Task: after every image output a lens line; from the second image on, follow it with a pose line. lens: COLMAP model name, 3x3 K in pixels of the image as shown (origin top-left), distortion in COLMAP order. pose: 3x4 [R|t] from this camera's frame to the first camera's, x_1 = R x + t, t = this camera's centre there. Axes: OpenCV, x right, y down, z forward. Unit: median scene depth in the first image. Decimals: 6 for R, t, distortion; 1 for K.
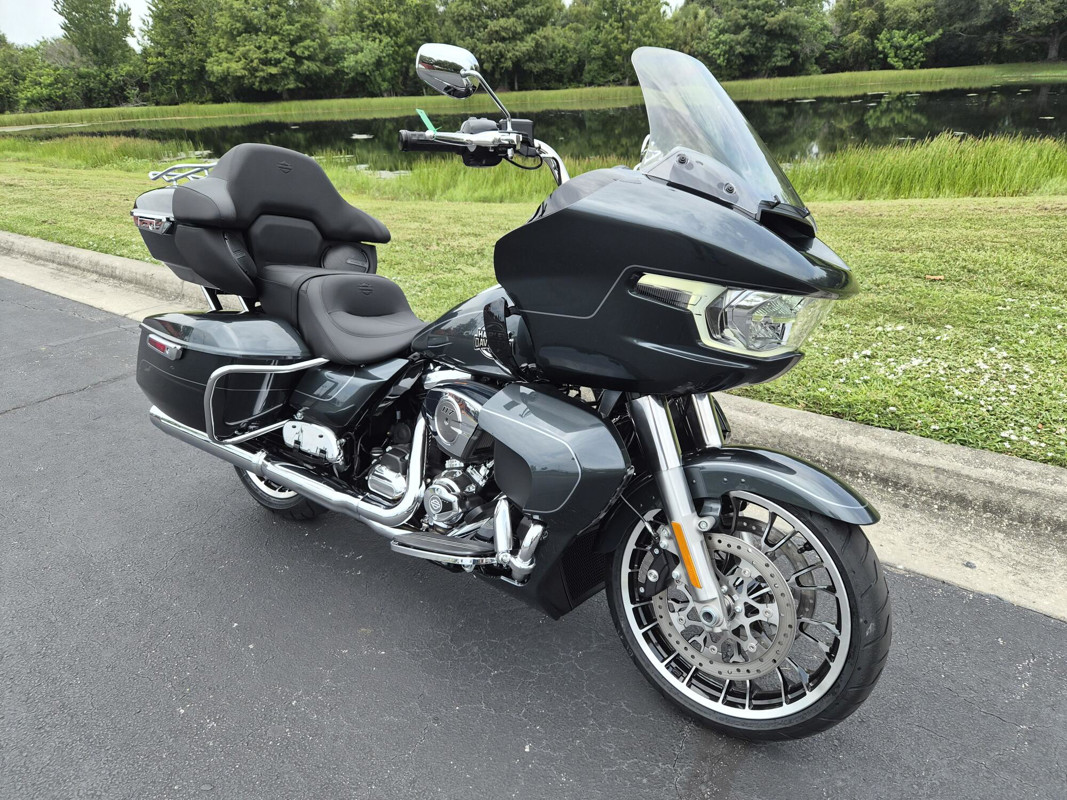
lens RADIAL K [[720.5, 0, 535.3], [0, 720.5, 396.4], [0, 0, 1]] dist [0.070323, -0.058219]
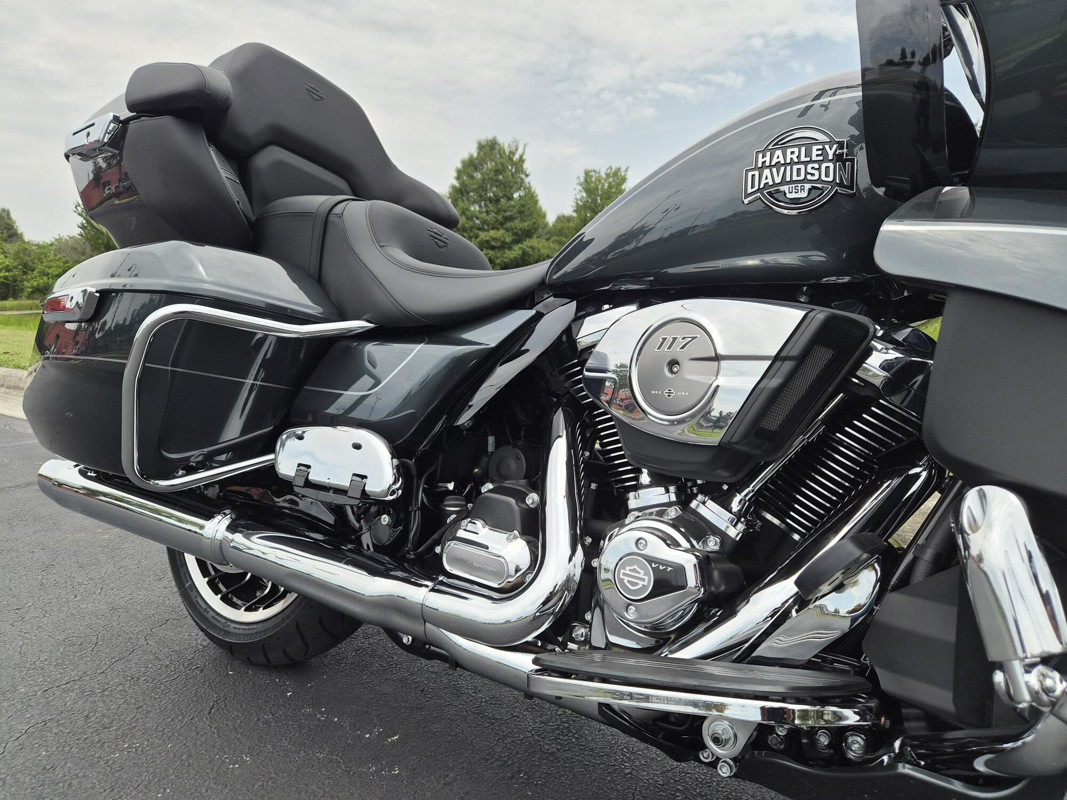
lens RADIAL K [[714.9, 0, 525.4], [0, 714.9, 401.0], [0, 0, 1]] dist [0.075743, -0.061515]
pose [[0.999619, 0.020624, 0.018325, -0.160907], [-0.015153, 0.965480, -0.260034, 0.122372], [-0.023056, 0.259658, 0.965425, 0.440848]]
